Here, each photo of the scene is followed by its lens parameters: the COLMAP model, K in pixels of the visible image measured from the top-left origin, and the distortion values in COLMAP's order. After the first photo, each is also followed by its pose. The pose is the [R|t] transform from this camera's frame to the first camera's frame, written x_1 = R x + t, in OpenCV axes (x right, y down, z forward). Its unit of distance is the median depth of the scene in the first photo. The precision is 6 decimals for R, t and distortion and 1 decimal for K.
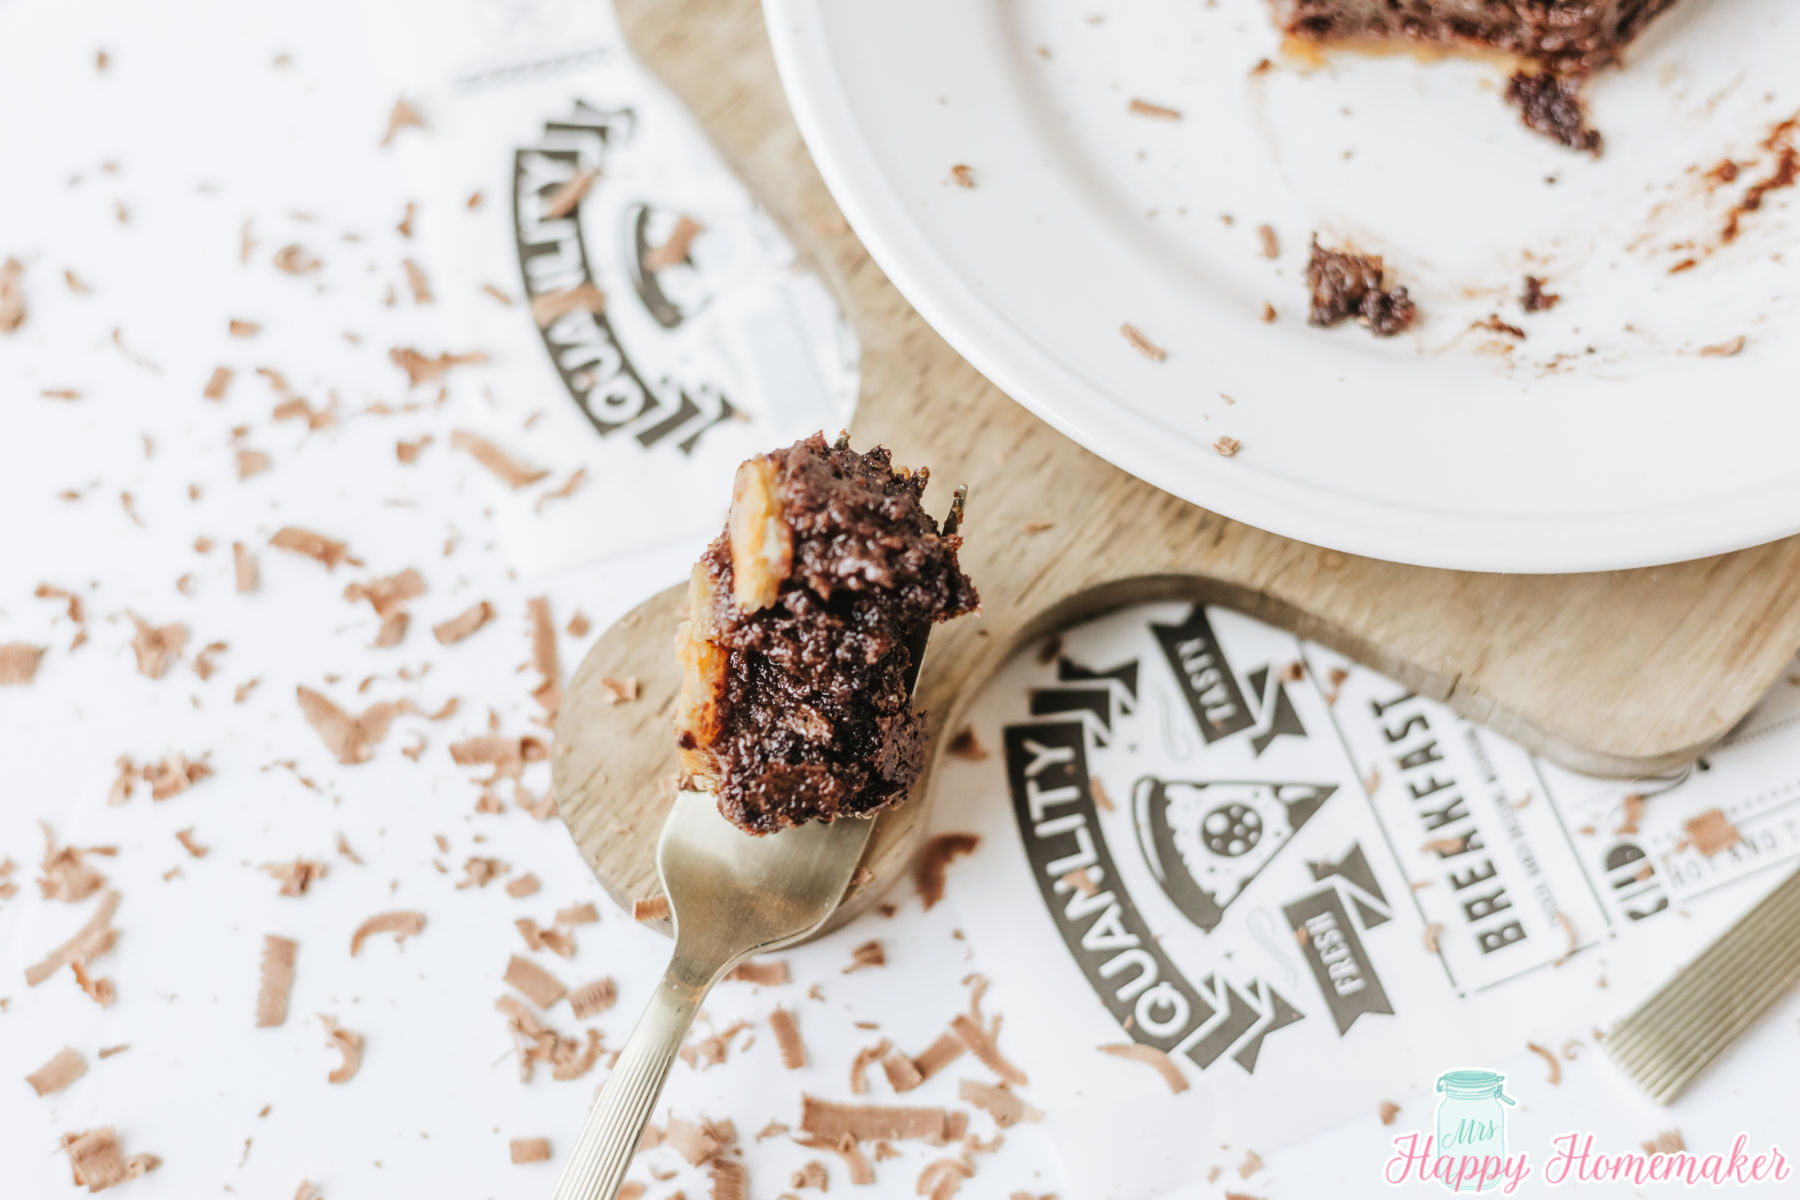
lens RADIAL K [[2990.8, 0, 897.0], [0, 2990.8, 611.5], [0, 0, 1]] dist [0.042944, 0.000000]
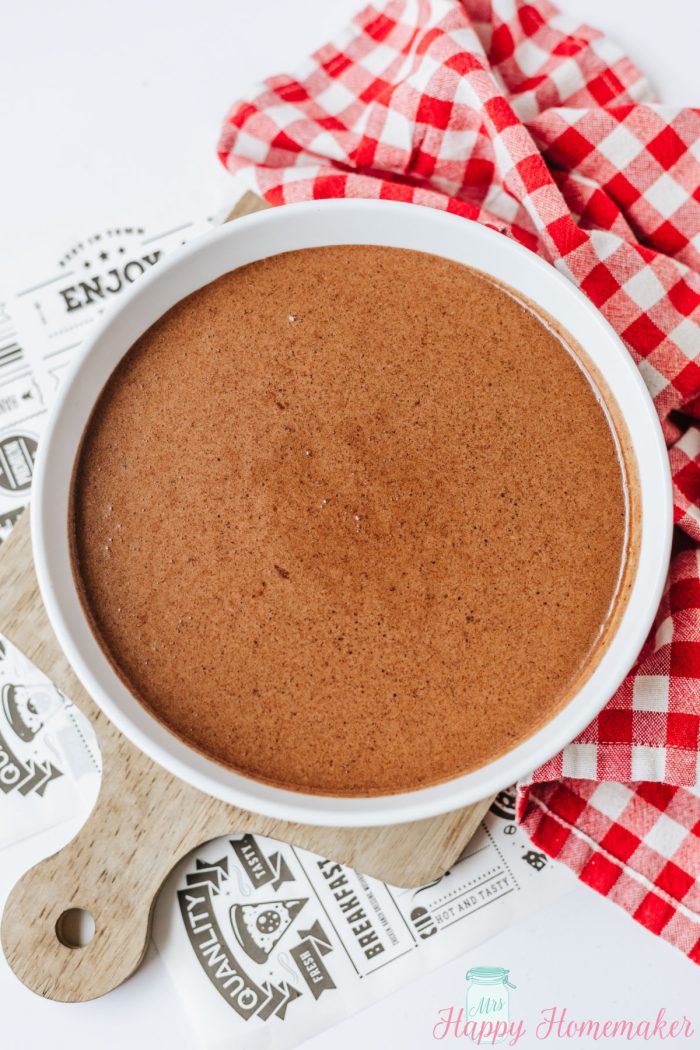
lens RADIAL K [[1744.6, 0, 349.6], [0, 1744.6, 514.3], [0, 0, 1]] dist [0.042944, 0.000000]
pose [[0.991931, -0.124026, 0.026270, 0.186094], [0.118854, 0.981861, 0.147725, -0.490733], [-0.044115, -0.143410, 0.988680, -0.451280]]
